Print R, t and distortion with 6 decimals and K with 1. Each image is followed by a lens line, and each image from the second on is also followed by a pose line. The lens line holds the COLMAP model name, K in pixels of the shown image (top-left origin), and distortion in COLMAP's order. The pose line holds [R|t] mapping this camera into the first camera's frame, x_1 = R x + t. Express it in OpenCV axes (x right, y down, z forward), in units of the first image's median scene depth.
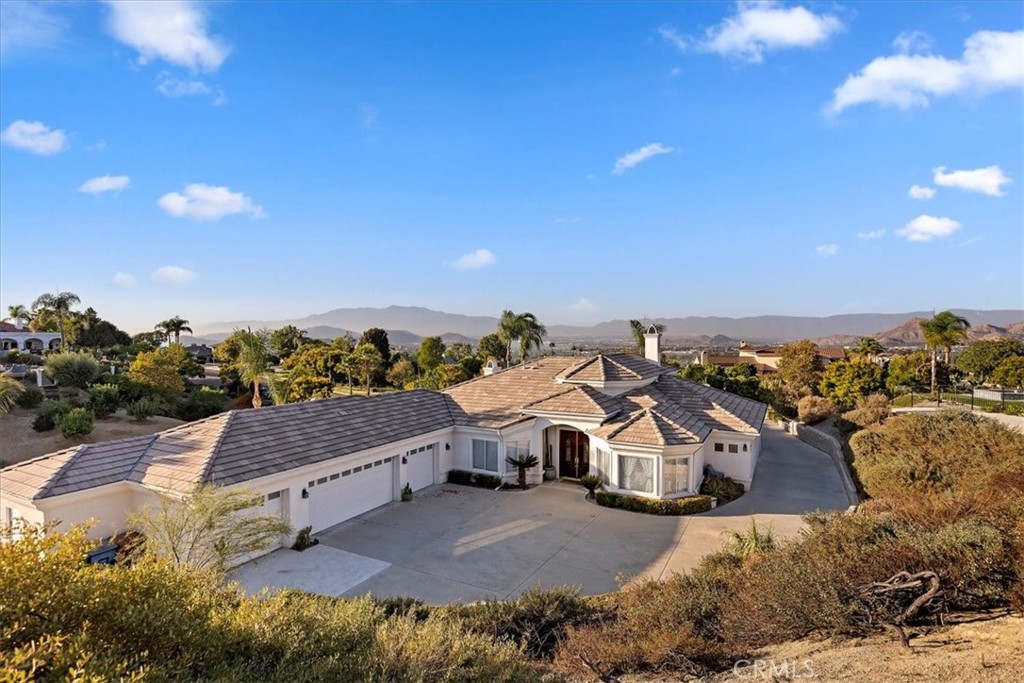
lens RADIAL K [[512.7, 0, 509.3], [0, 512.7, 352.2], [0, 0, 1]] dist [0.000771, 0.001005]
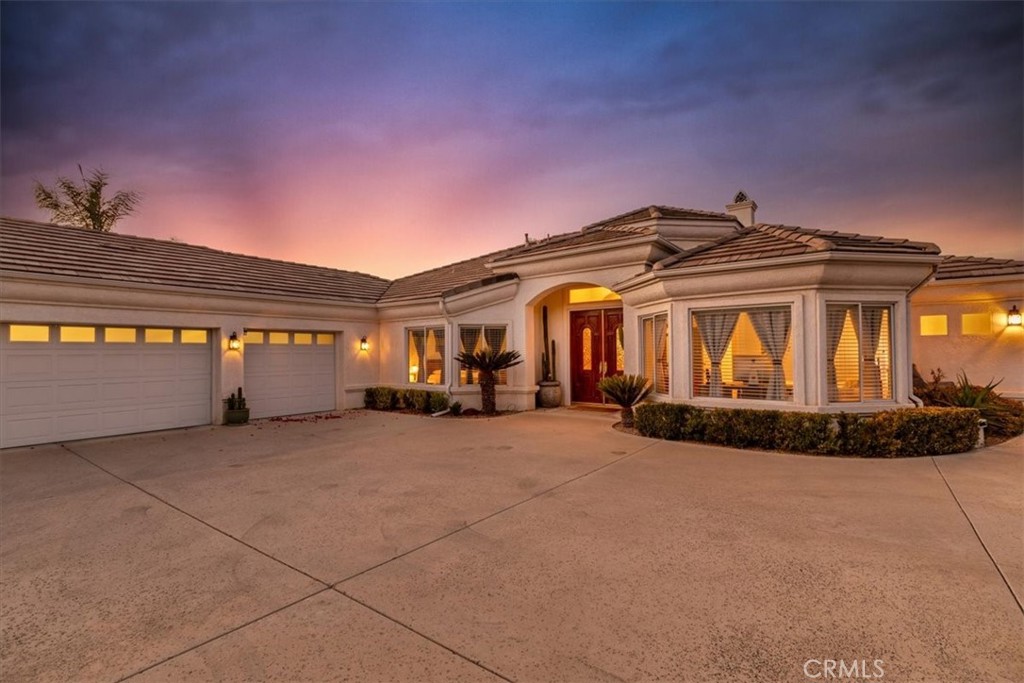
lens RADIAL K [[453.6, 0, 510.2], [0, 453.6, 344.0], [0, 0, 1]] dist [0.001698, 0.000329]
pose [[0.988128, -0.012102, -0.153157, 0.118684], [0.004826, 0.998846, -0.047789, 0.225287], [0.153558, 0.046483, 0.987046, 0.584155]]
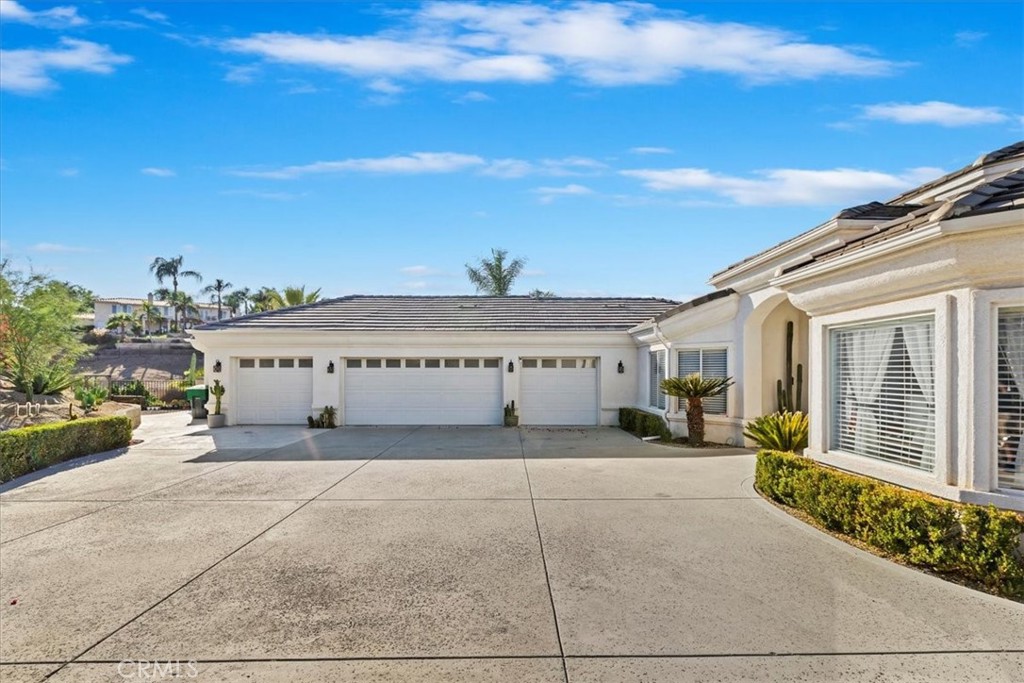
lens RADIAL K [[472.8, 0, 521.8], [0, 472.8, 373.2], [0, 0, 1]] dist [-0.002173, -0.000072]
pose [[0.496560, 0.004127, -0.867993, 0.331195], [-0.026674, 0.999589, -0.010507, 0.215737], [0.867593, 0.028370, 0.496466, 0.671246]]
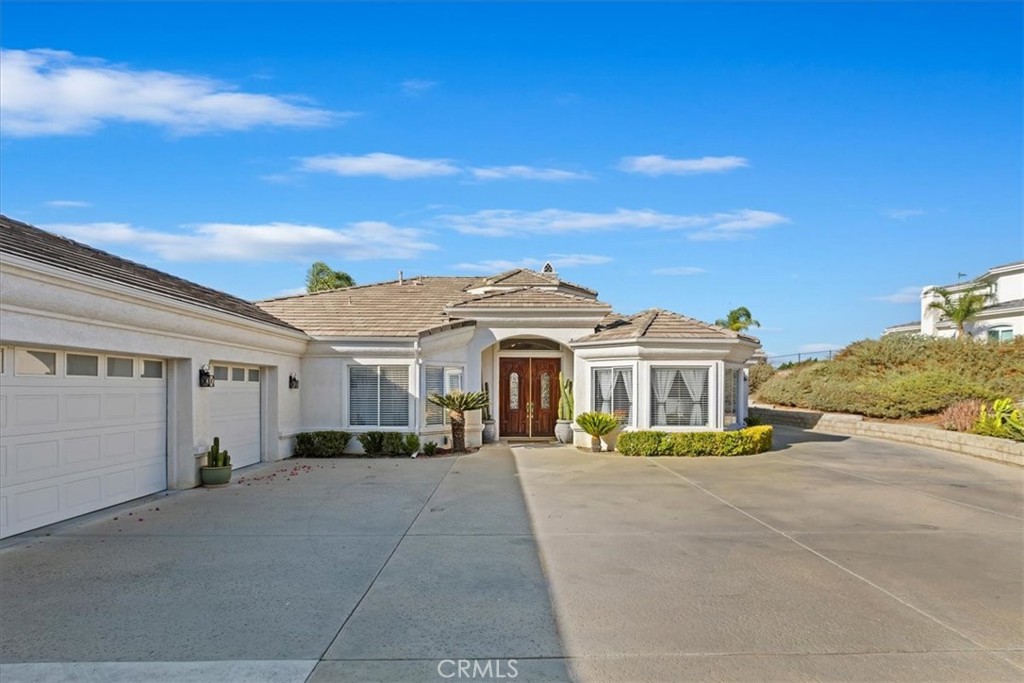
lens RADIAL K [[483.6, 0, 513.7], [0, 483.6, 391.0], [0, 0, 1]] dist [0.049455, 0.000163]
pose [[0.870134, 0.002178, 0.492810, -0.177980], [0.010404, 0.999686, -0.022788, 0.221266], [-0.492705, 0.024956, 0.869838, 0.554842]]
